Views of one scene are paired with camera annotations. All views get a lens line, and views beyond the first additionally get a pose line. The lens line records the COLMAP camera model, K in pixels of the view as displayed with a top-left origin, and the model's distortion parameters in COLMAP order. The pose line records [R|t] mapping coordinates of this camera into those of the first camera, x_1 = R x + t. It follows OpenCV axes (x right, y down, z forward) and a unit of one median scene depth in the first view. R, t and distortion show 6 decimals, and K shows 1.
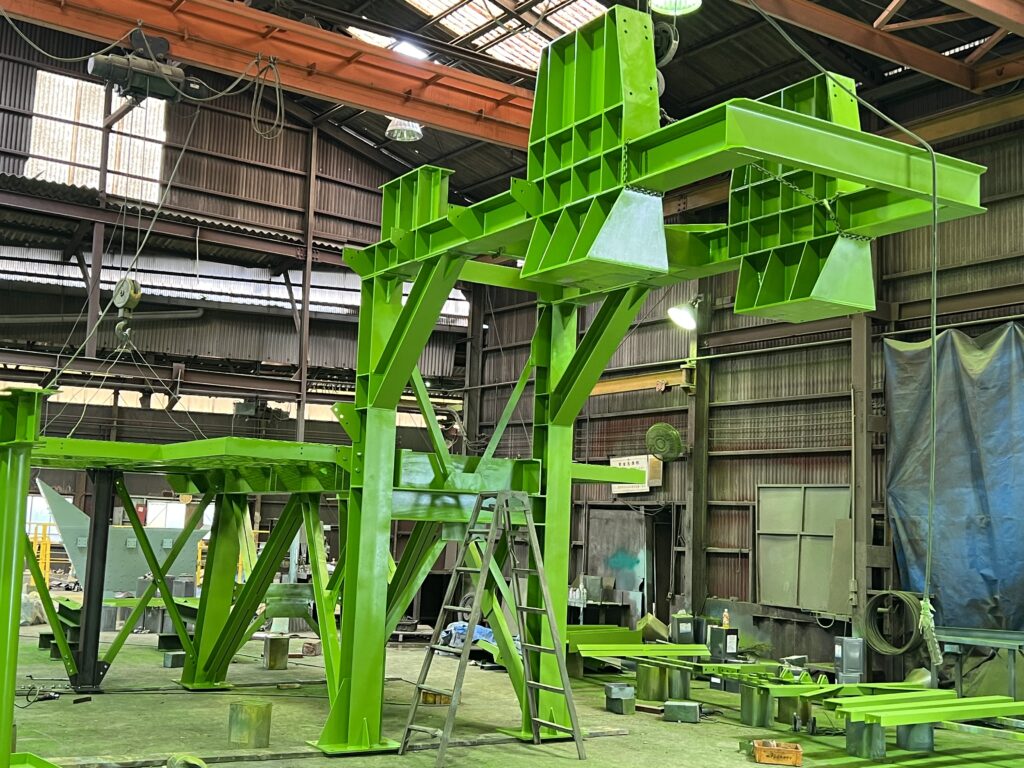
lens RADIAL K [[1215.1, 0, 513.4], [0, 1215.1, 381.9], [0, 0, 1]] dist [0.034120, 0.000000]
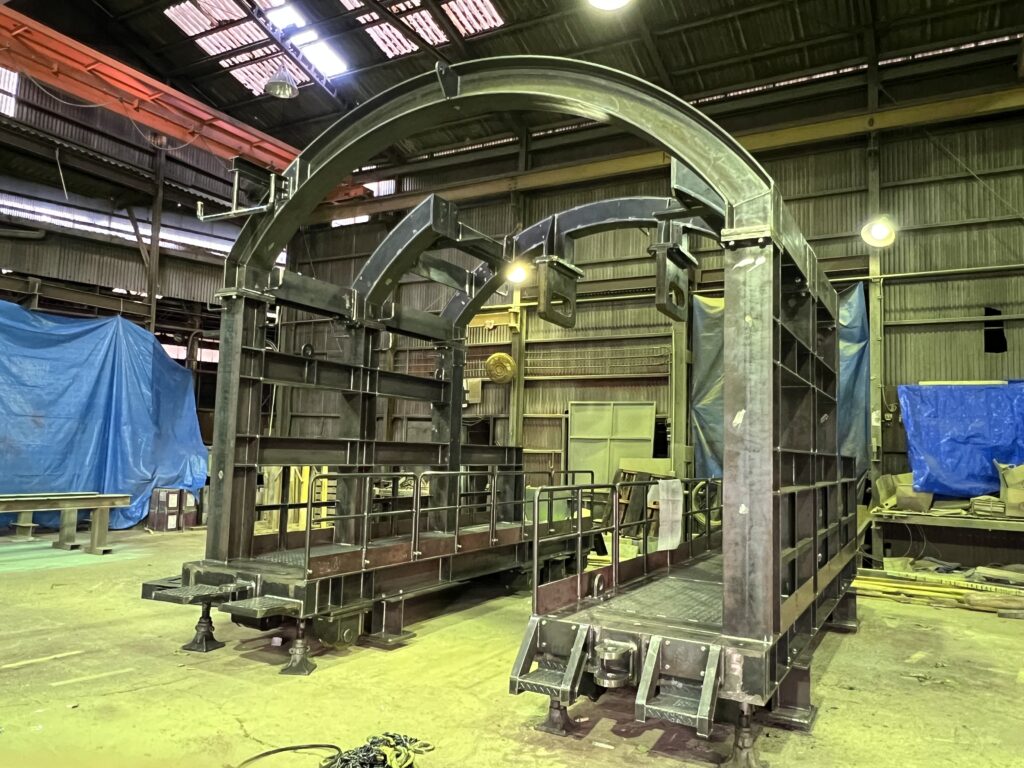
lens RADIAL K [[762.5, 0, 509.5], [0, 762.5, 387.9], [0, 0, 1]] dist [-0.004495, -0.002136]
pose [[0.900227, 0.024749, 0.434716, -0.189720], [-0.046943, 0.998081, 0.040390, 0.033171], [-0.432882, -0.056767, 0.899661, 0.239473]]
